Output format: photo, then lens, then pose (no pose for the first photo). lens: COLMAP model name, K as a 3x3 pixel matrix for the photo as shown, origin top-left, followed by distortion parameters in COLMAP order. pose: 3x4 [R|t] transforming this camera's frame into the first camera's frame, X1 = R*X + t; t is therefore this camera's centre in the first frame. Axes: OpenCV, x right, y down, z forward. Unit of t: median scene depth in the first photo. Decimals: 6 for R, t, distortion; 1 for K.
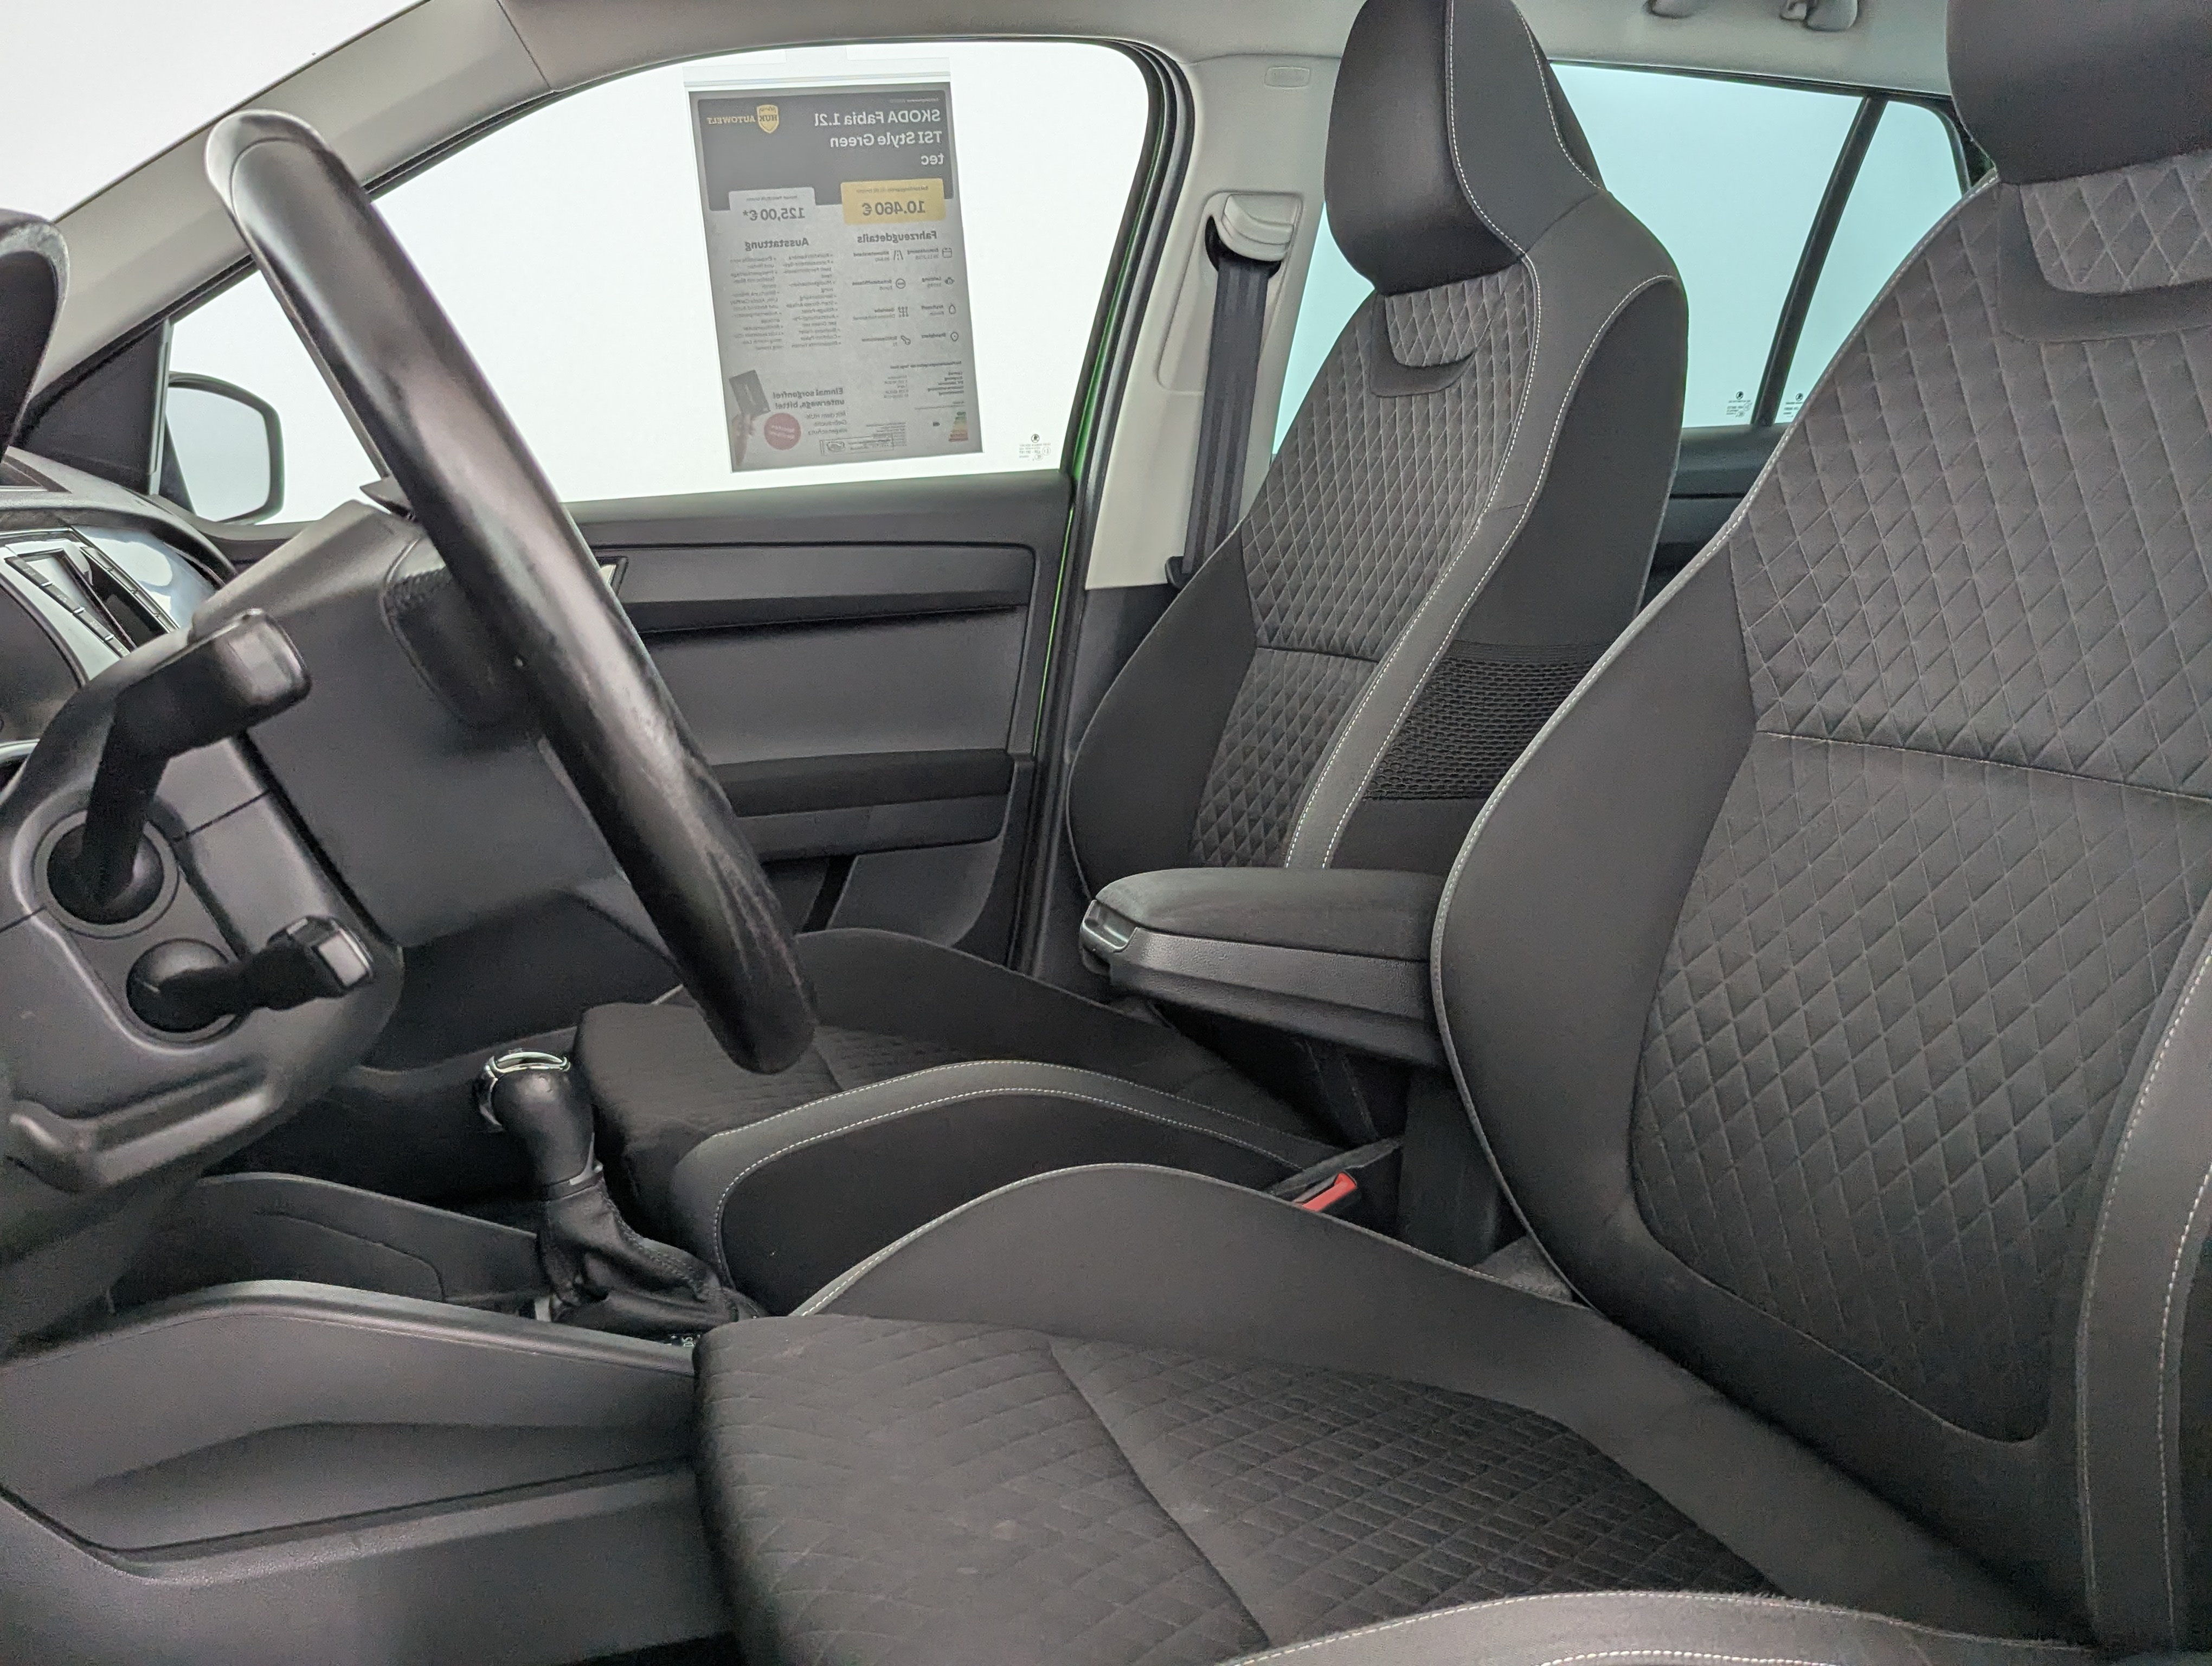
lens RADIAL K [[2057.6, 0, 1127.3], [0, 2057.6, 819.5], [0, 0, 1]] dist [0.046078, -0.034357]
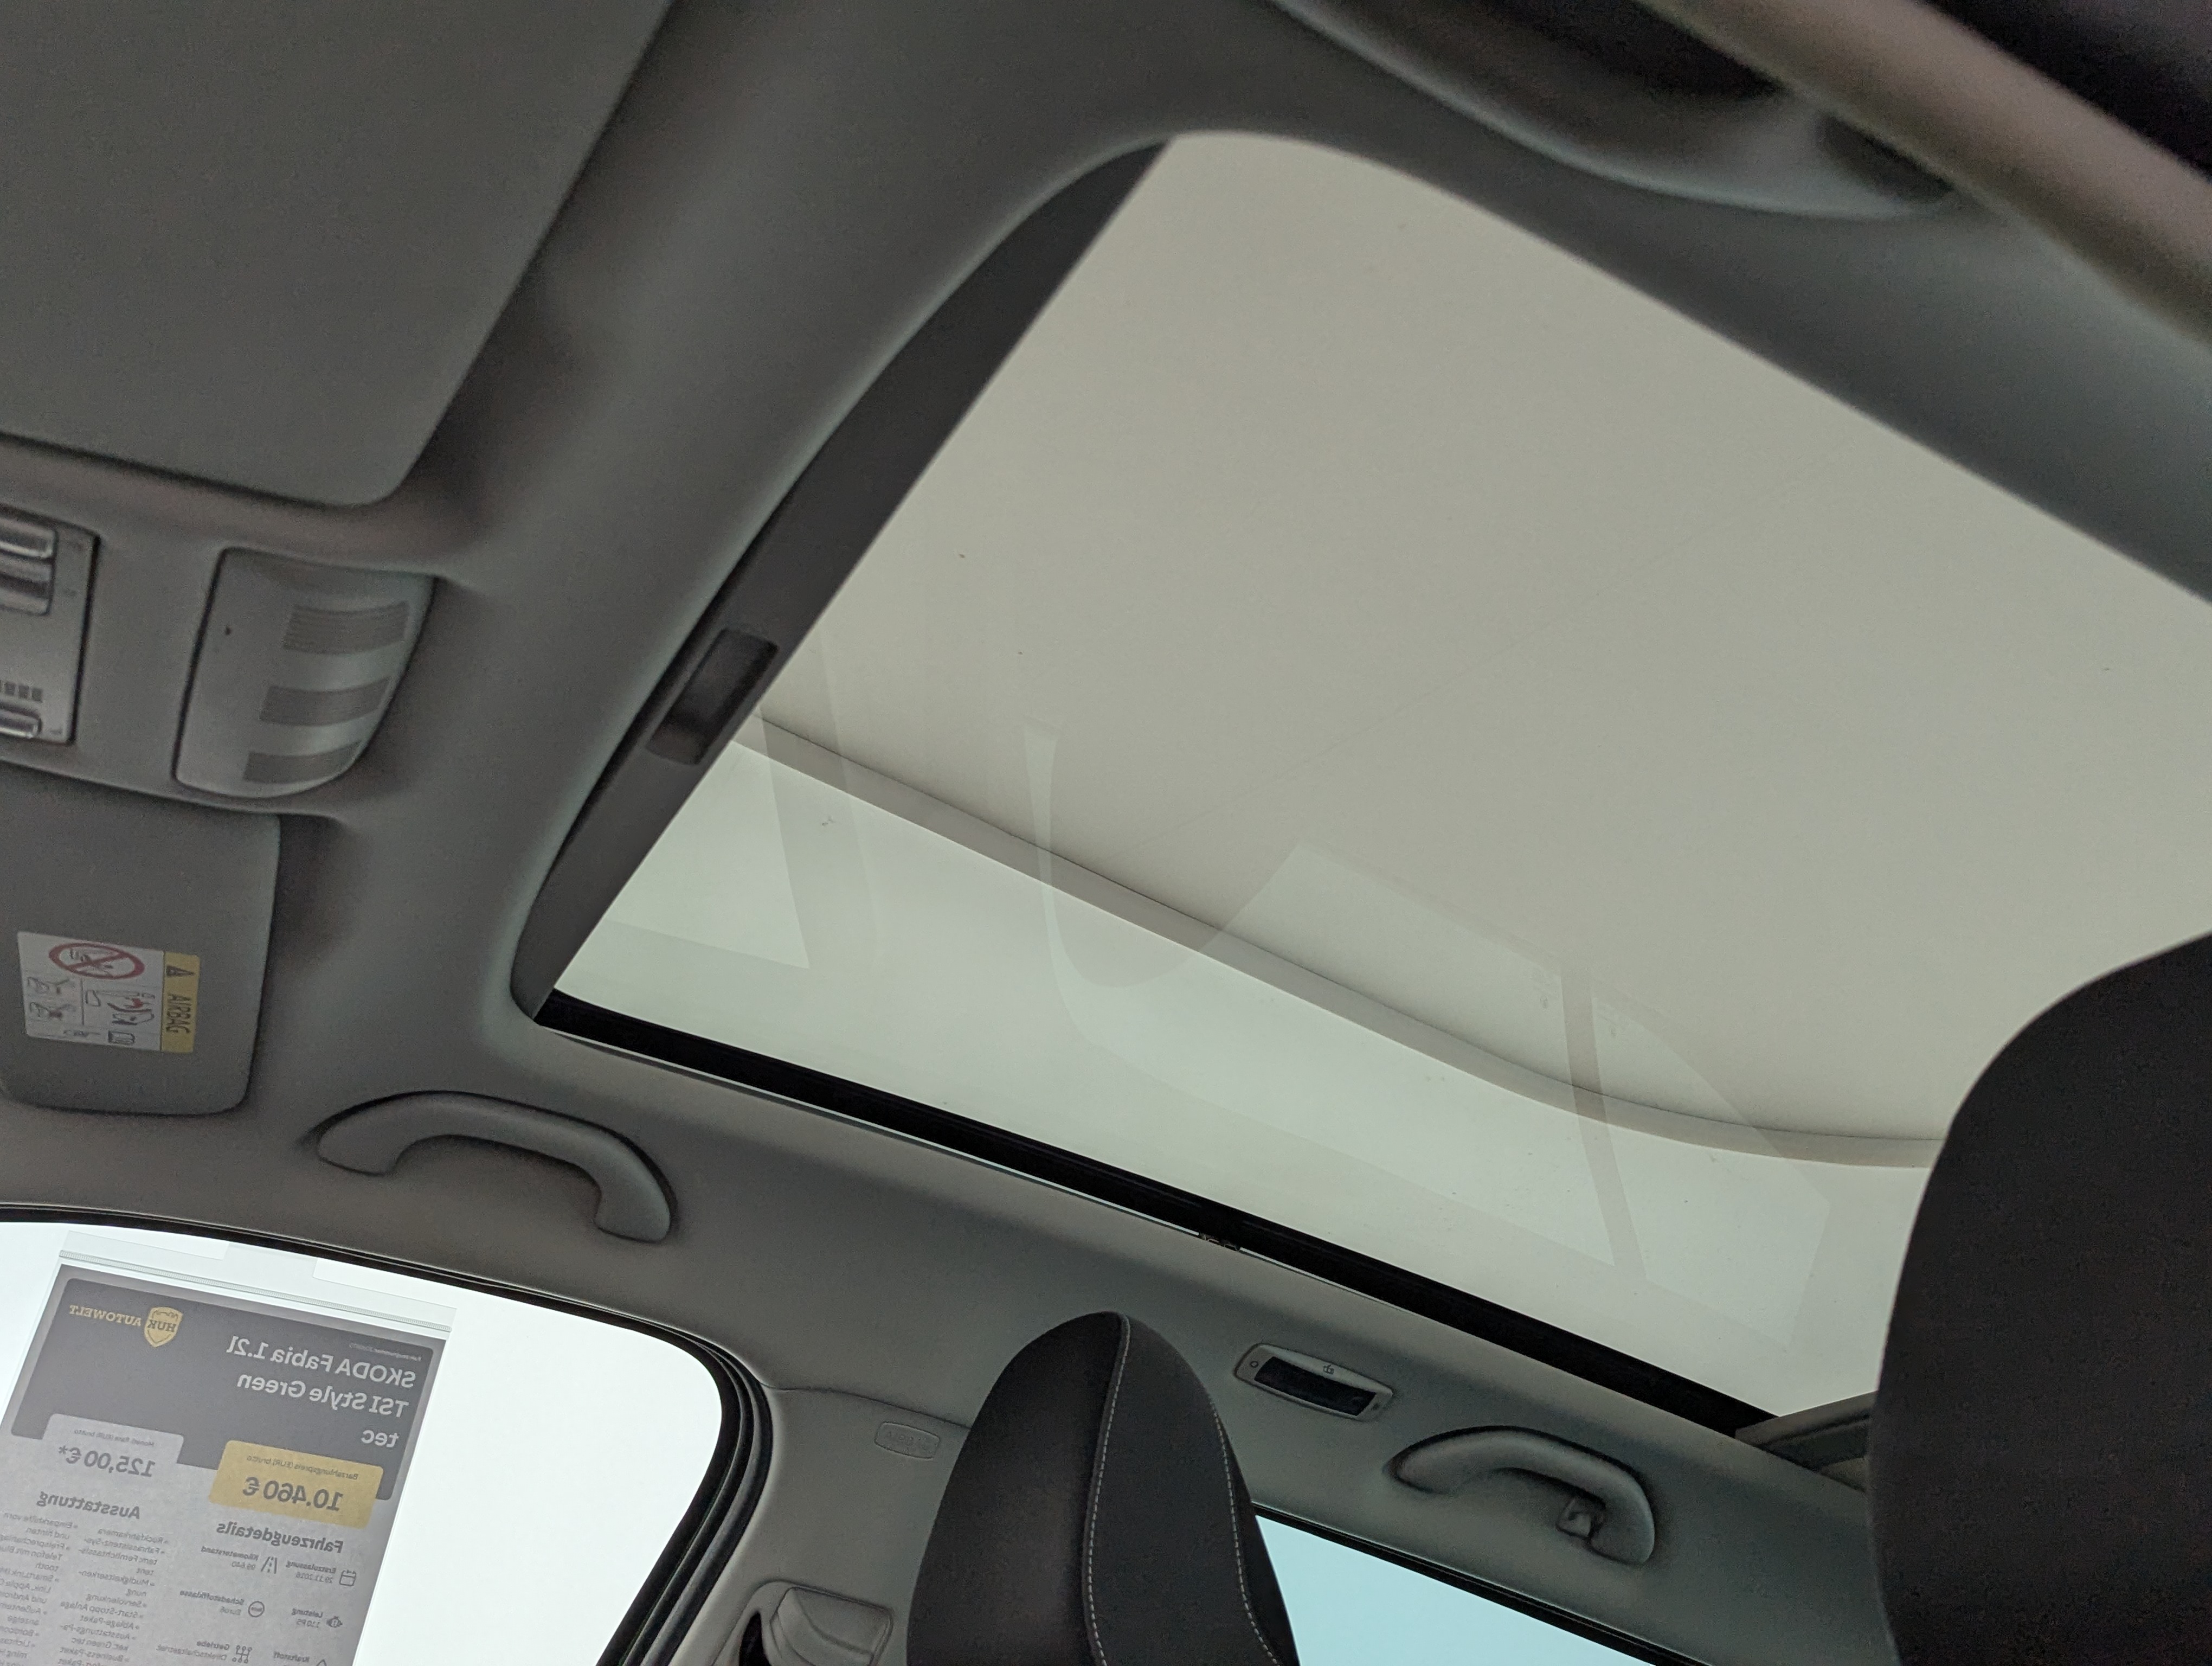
lens RADIAL K [[2057.6, 0, 1127.3], [0, 2057.6, 819.5], [0, 0, 1]] dist [0.046078, -0.034357]
pose [[0.965686, 0.253590, 0.056064, 0.055998], [-0.166550, 0.770315, -0.615529, -0.093890], [-0.199279, 0.585070, 0.786118, 0.285802]]
